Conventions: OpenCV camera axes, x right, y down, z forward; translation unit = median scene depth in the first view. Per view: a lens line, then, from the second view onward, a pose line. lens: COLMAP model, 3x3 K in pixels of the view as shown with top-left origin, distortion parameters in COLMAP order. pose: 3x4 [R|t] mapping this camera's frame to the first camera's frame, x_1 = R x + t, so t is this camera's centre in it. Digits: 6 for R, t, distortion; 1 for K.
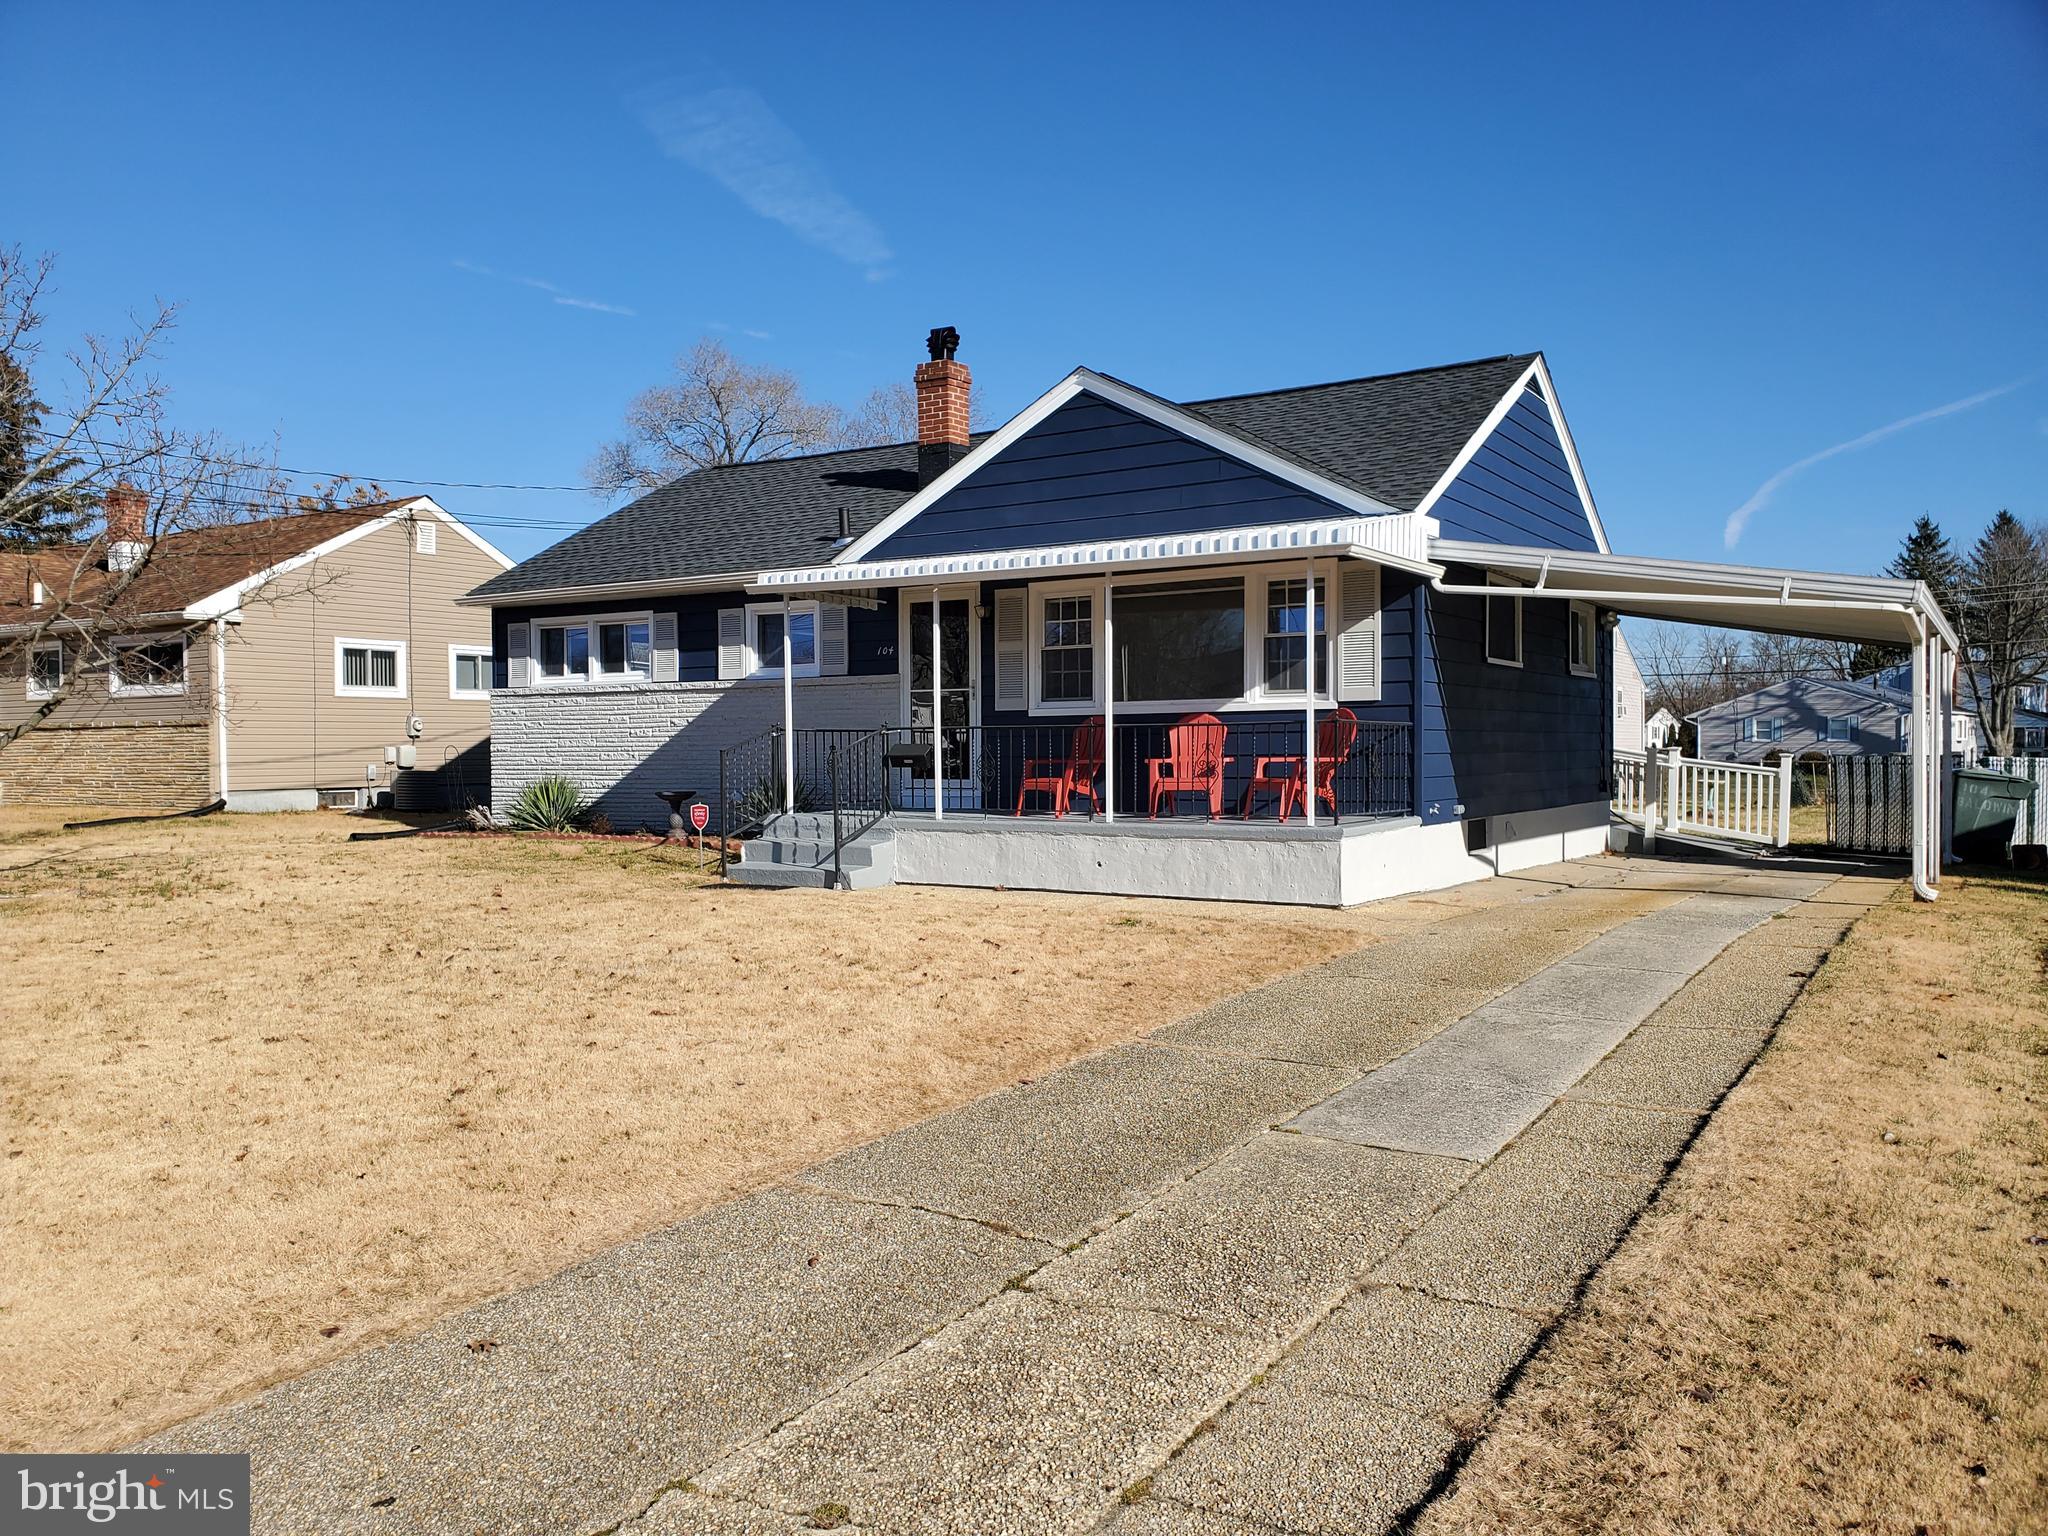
lens RADIAL K [[1571.4, 0, 1024.0], [0, 1571.4, 768.0], [0, 0, 1]] dist [0.163566, -0.358303]
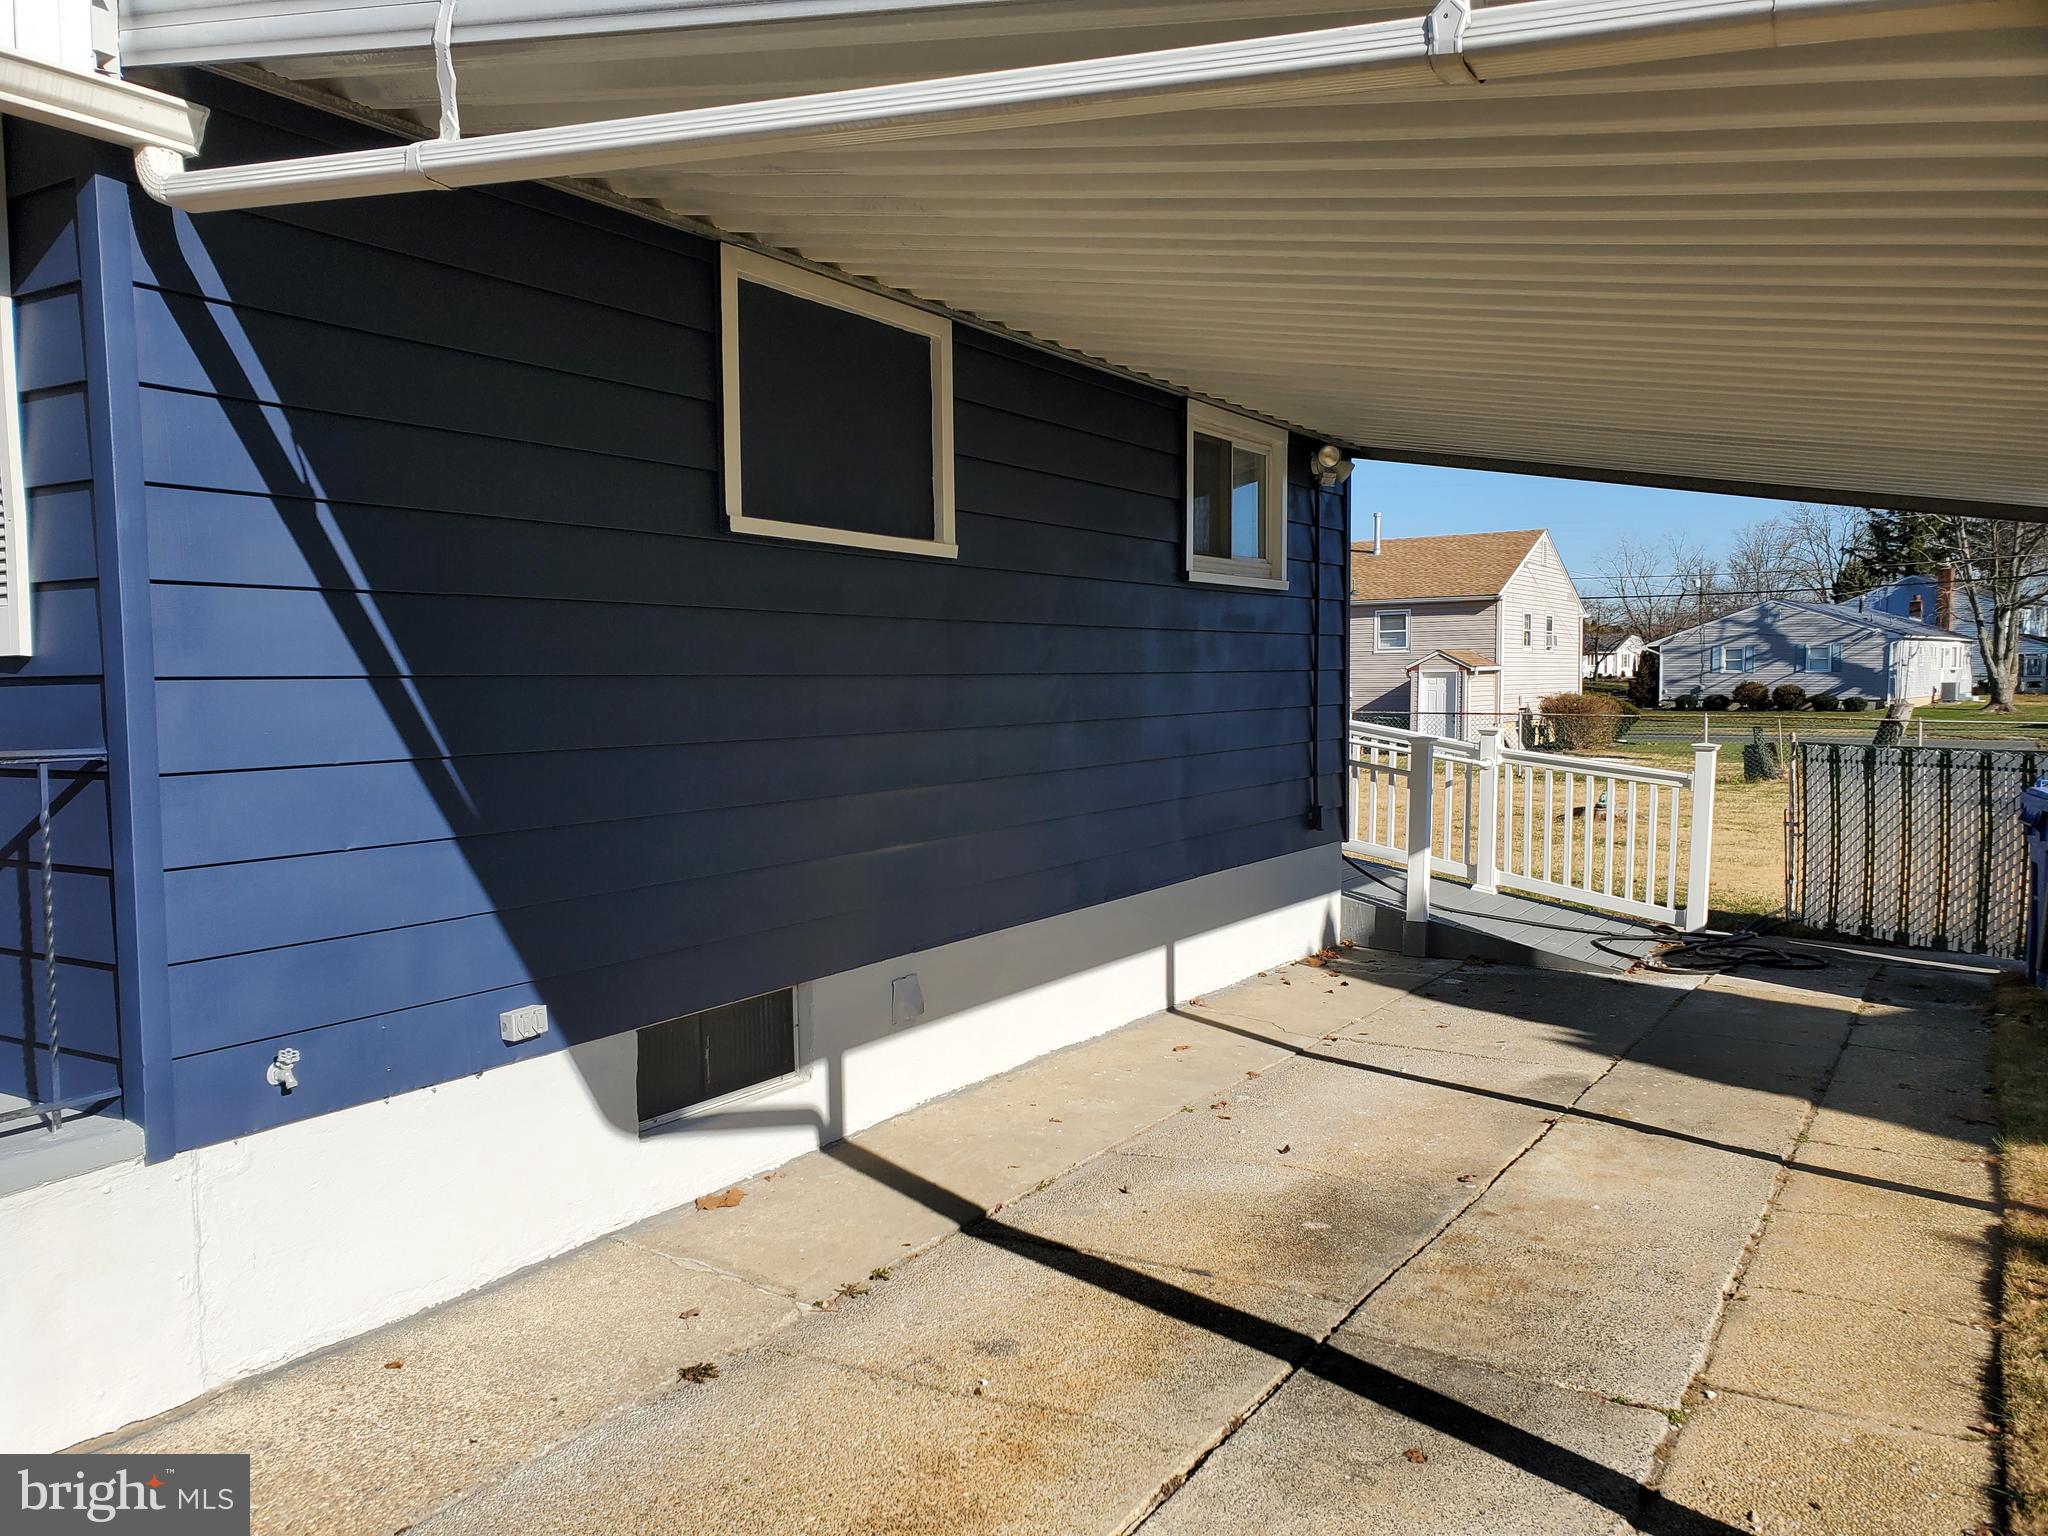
lens RADIAL K [[1624.0, 0, 994.5], [0, 1624.0, 761.3], [0, 0, 1]] dist [0.066016, -0.132366]
pose [[0.999981, -0.003907, 0.004673, 0.290694], [0.003722, 0.999235, 0.038933, -0.026980], [-0.004822, -0.038915, 0.999231, 0.565288]]
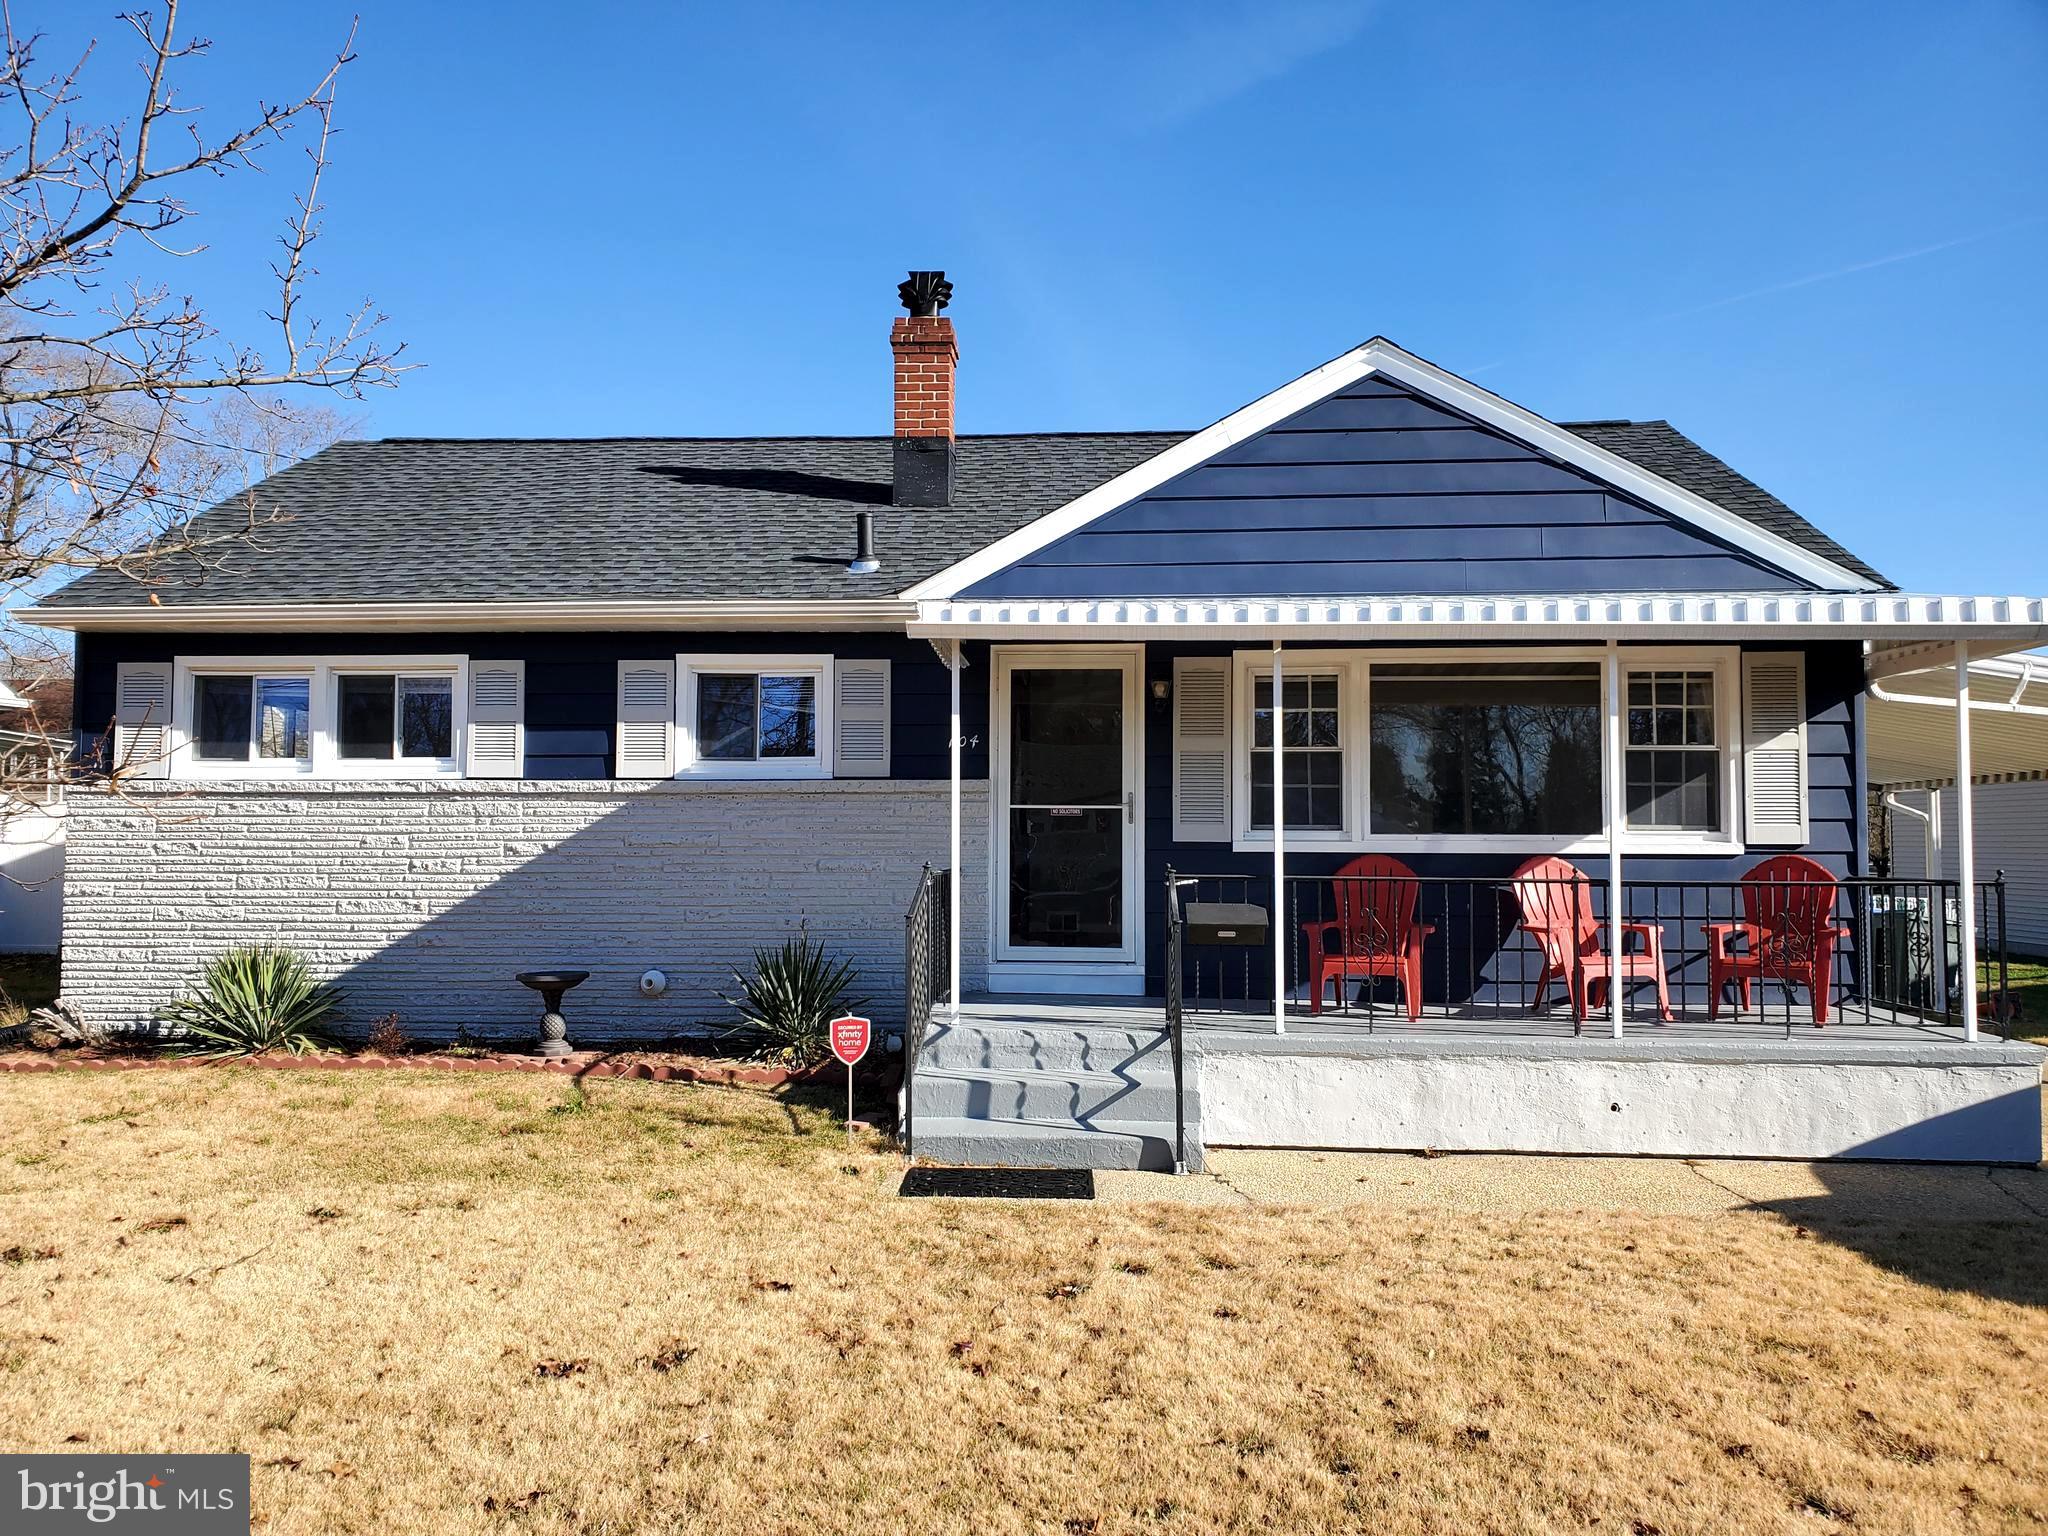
lens RADIAL K [[1562.9, 0, 1024.0], [0, 1562.9, 768.0], [0, 0, 1]] dist [0.039000, -0.000449]
pose [[0.881052, 0.031614, 0.471962, -0.332358], [-0.004282, 0.998256, -0.058875, -0.025635], [-0.473000, 0.049851, 0.879651, 0.407407]]
